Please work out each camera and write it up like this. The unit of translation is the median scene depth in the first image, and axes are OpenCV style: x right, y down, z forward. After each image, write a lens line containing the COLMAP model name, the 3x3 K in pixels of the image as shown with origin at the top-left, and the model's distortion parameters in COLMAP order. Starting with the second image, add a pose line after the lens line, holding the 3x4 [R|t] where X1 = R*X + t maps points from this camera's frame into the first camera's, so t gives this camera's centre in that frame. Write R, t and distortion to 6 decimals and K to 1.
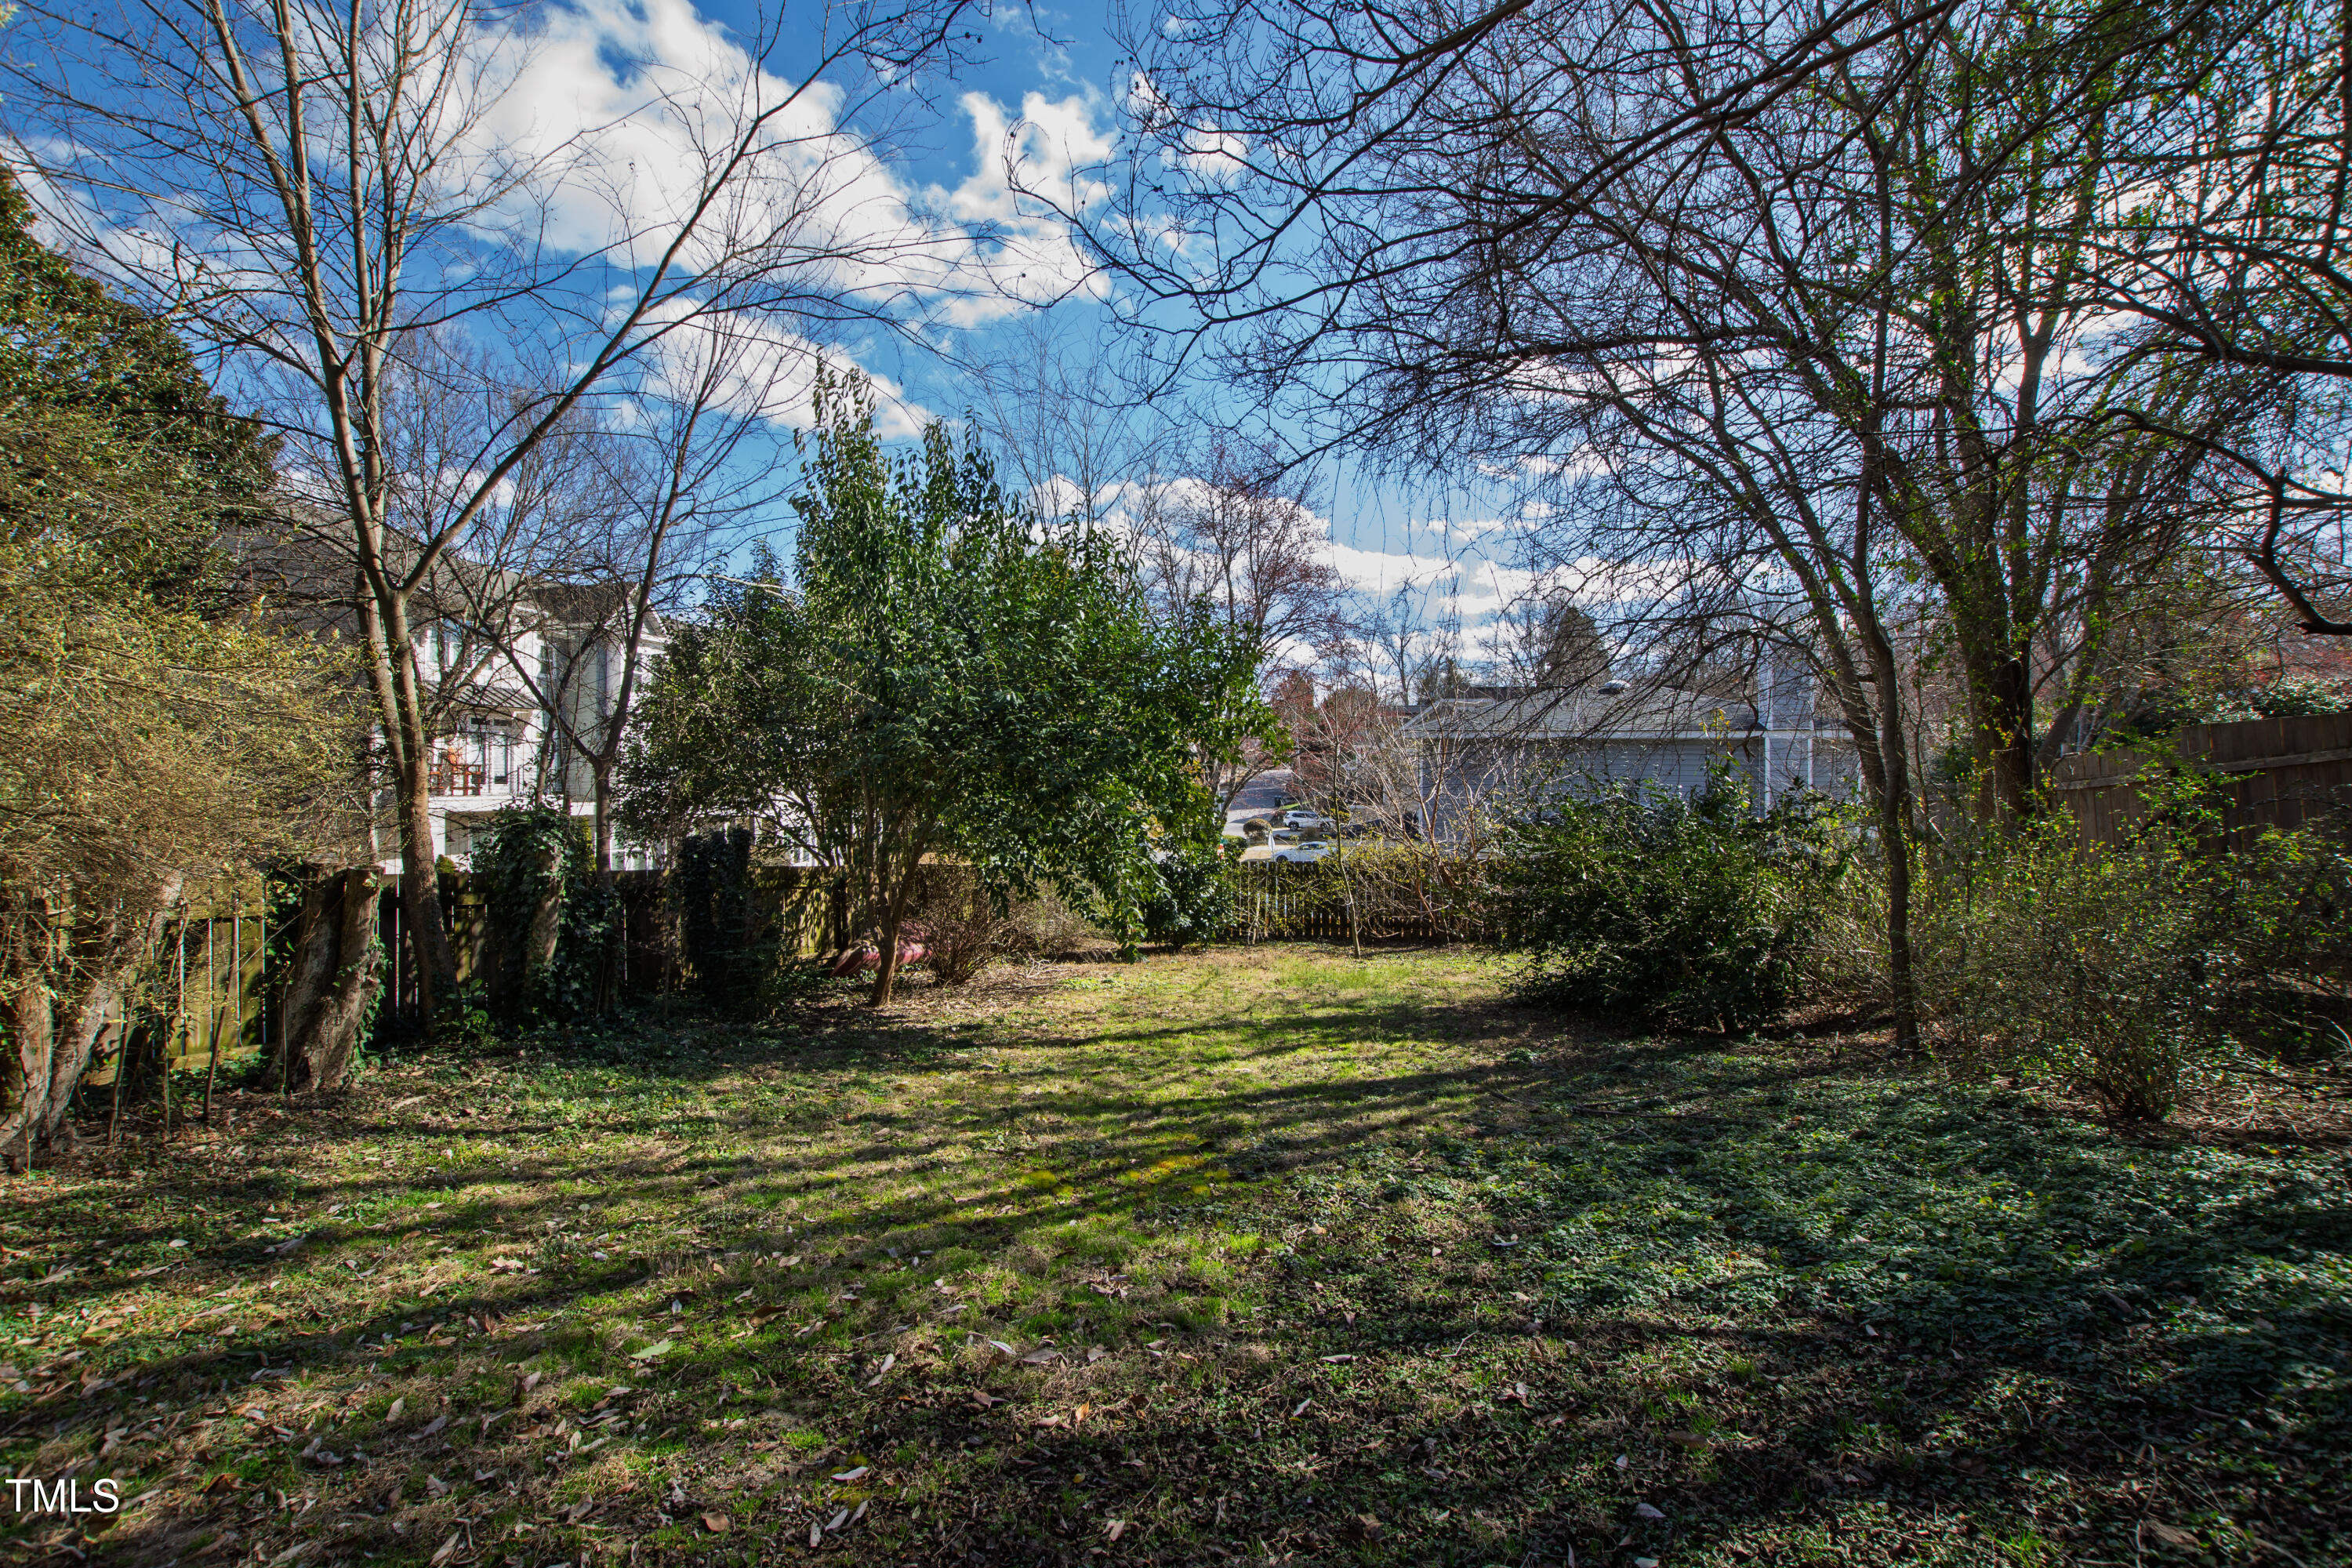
lens RADIAL K [[1056.9, 0, 1178.9], [0, 1056.9, 787.7], [0, 0, 1]] dist [0.000807, 0.000066]
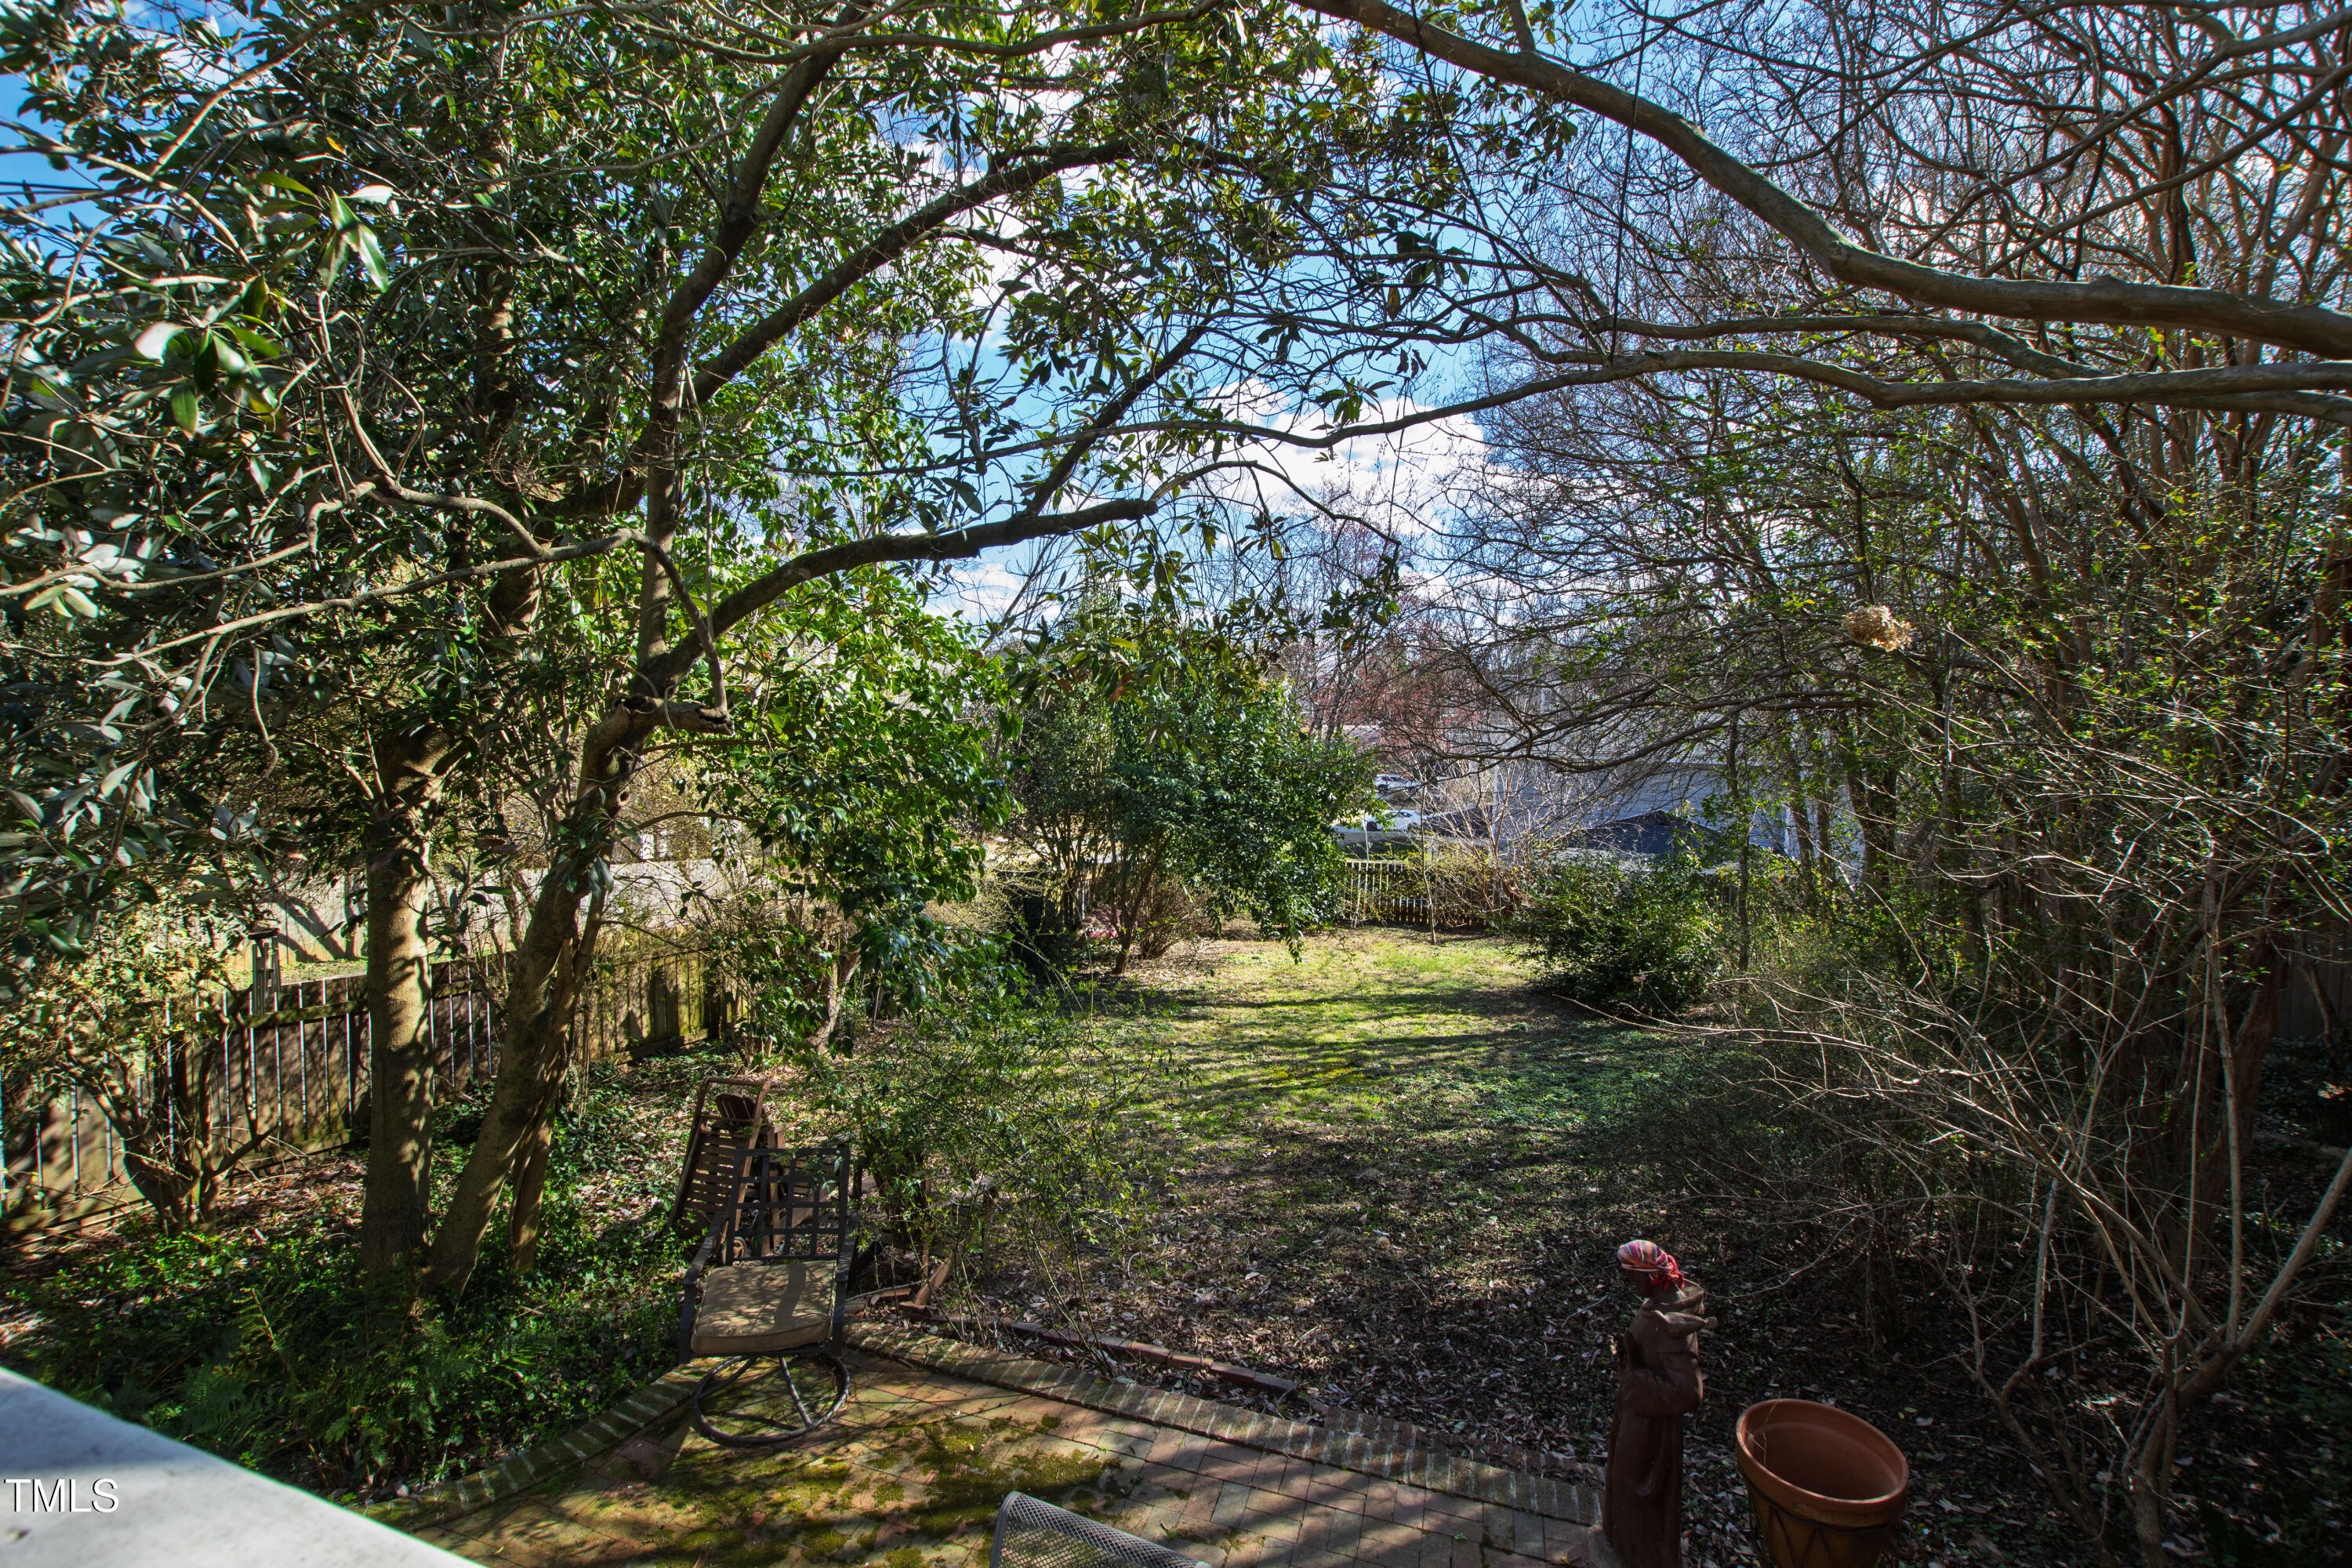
lens RADIAL K [[1056.9, 0, 1174.9], [0, 1056.9, 779.4], [0, 0, 1]] dist [0.000807, 0.000066]
pose [[0.996115, 0.027556, -0.083635, -0.095268], [-0.023492, 0.998513, 0.049190, -0.190001], [0.084866, -0.047035, 0.995282, -0.644514]]
